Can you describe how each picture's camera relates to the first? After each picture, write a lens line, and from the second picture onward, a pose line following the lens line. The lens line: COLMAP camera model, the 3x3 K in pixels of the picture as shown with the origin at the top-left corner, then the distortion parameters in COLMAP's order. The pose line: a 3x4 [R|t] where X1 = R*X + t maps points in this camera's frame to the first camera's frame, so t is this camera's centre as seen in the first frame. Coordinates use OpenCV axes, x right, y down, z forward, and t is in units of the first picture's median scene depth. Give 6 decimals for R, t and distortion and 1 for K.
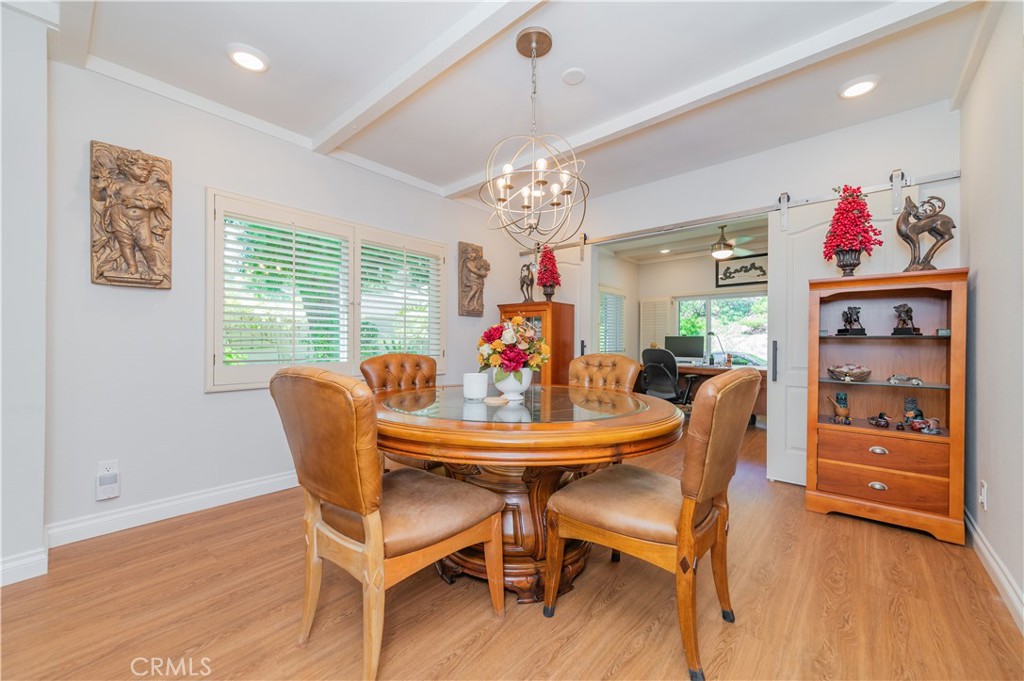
lens RADIAL K [[399.9, 0, 508.3], [0, 399.9, 340.8], [0, 0, 1]] dist [0.011622, -0.001439]
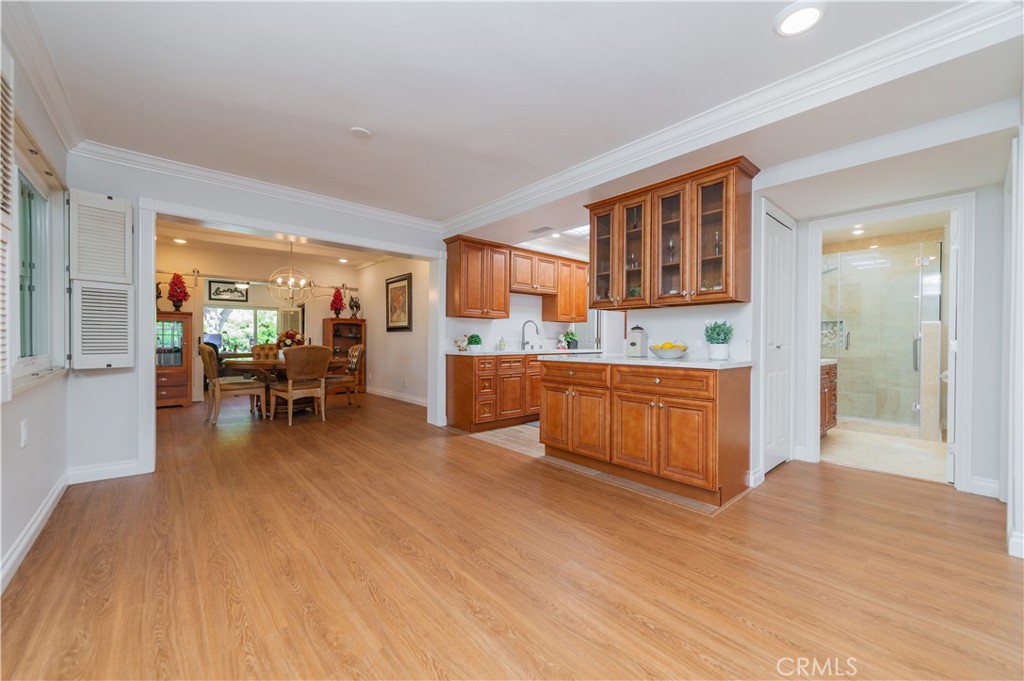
lens RADIAL K [[399.9, 0, 511.6], [0, 399.9, 342.5], [0, 0, 1]] dist [0.011622, -0.001439]
pose [[0.139436, -0.011000, 0.990170, -0.902025], [-0.007662, 0.999896, 0.012187, -0.005528], [-0.990201, -0.009286, 0.139337, -0.335631]]
